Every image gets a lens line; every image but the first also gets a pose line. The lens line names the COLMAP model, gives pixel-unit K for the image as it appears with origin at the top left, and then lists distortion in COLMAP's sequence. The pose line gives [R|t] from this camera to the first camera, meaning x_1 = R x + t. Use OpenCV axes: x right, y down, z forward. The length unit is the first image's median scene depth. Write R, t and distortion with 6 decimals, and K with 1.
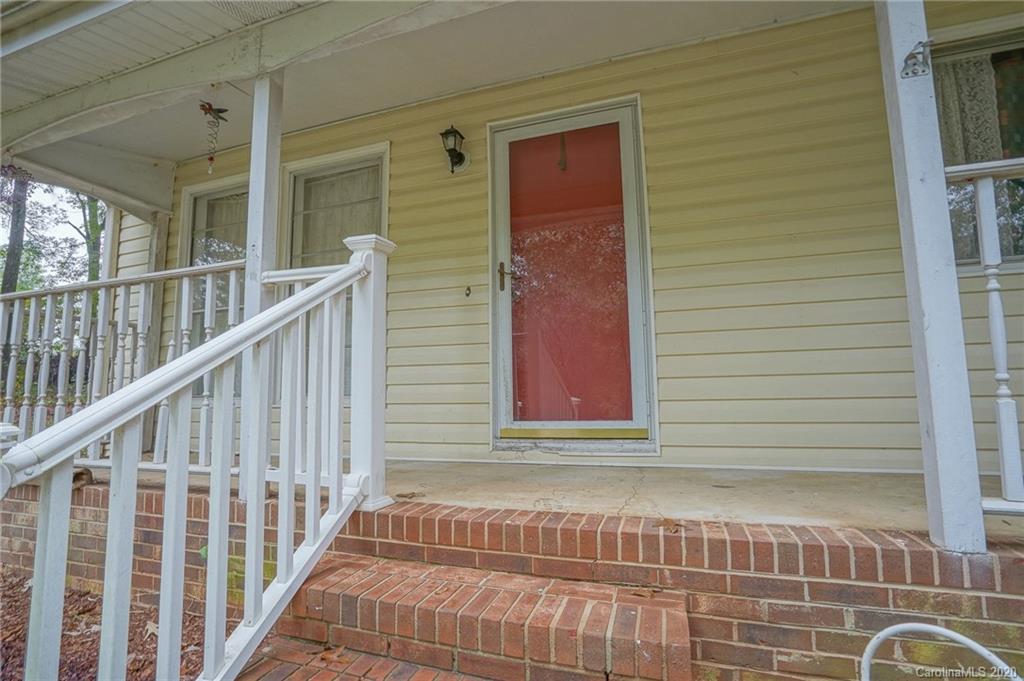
lens RADIAL K [[486.2, 0, 510.4], [0, 486.2, 345.8], [0, 0, 1]] dist [-0.067483, 0.026621]
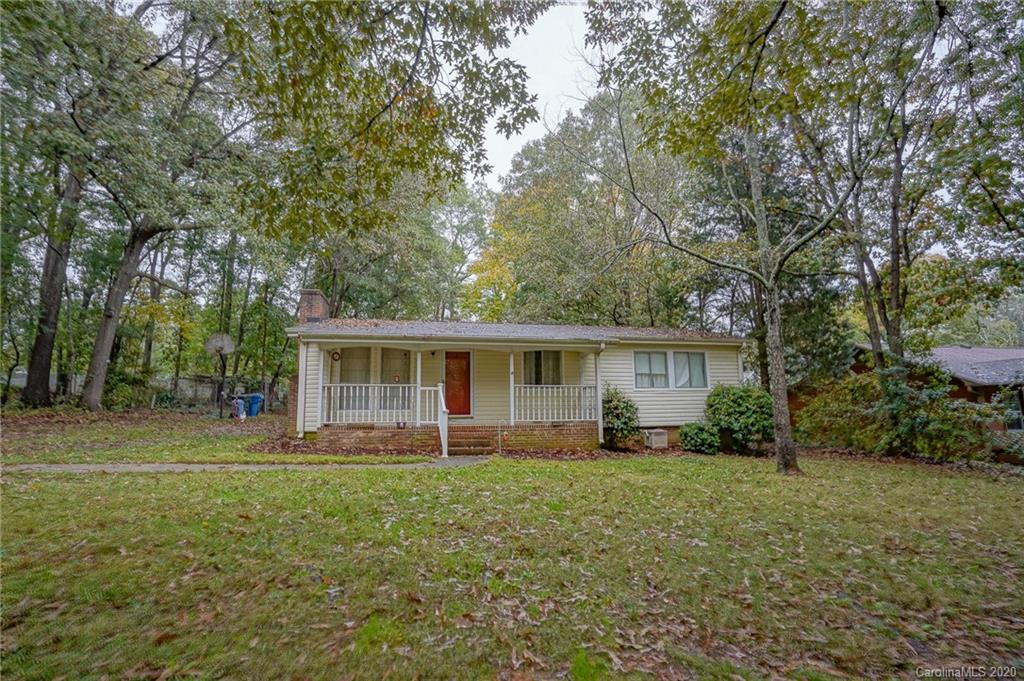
lens RADIAL K [[486.2, 0, 510.4], [0, 486.2, 345.8], [0, 0, 1]] dist [-0.067483, 0.026621]
pose [[0.862537, 0.076650, 0.500154, -2.047628], [-0.054557, 0.996785, -0.058674, -0.300375], [-0.503044, 0.023322, 0.863946, -3.731661]]
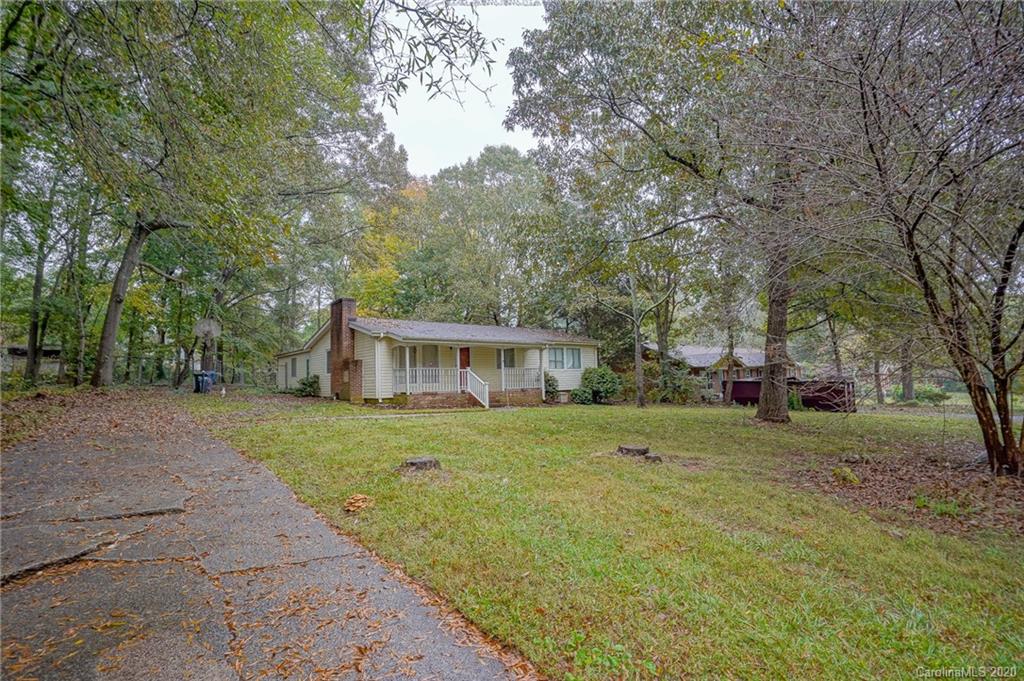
lens RADIAL K [[475.0, 0, 508.2], [0, 475.0, 348.5], [0, 0, 1]] dist [-0.059883, 0.024524]
pose [[0.538917, 0.060495, 0.840184, -6.552107], [-0.065704, 0.997398, -0.029670, -0.293565], [-0.839792, -0.039214, 0.541489, -4.089494]]
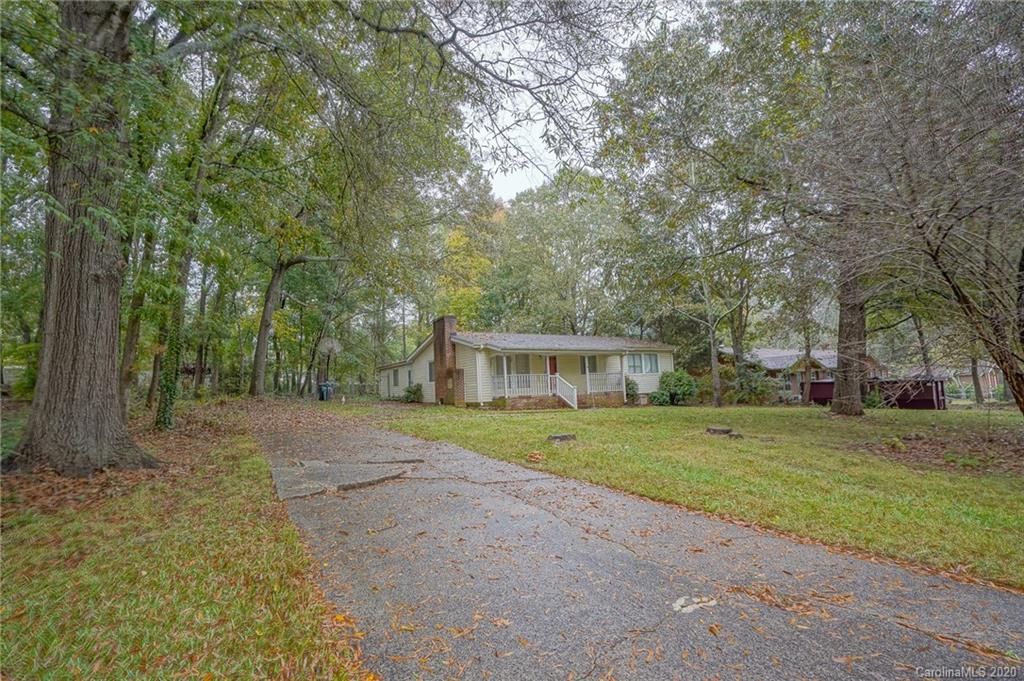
lens RADIAL K [[475.0, 0, 508.2], [0, 475.0, 348.5], [0, 0, 1]] dist [-0.059883, 0.024524]
pose [[0.649933, 0.060774, 0.757558, -7.559162], [-0.043371, 0.998139, -0.042865, -0.214475], [-0.758753, -0.004997, 0.651359, -4.322775]]
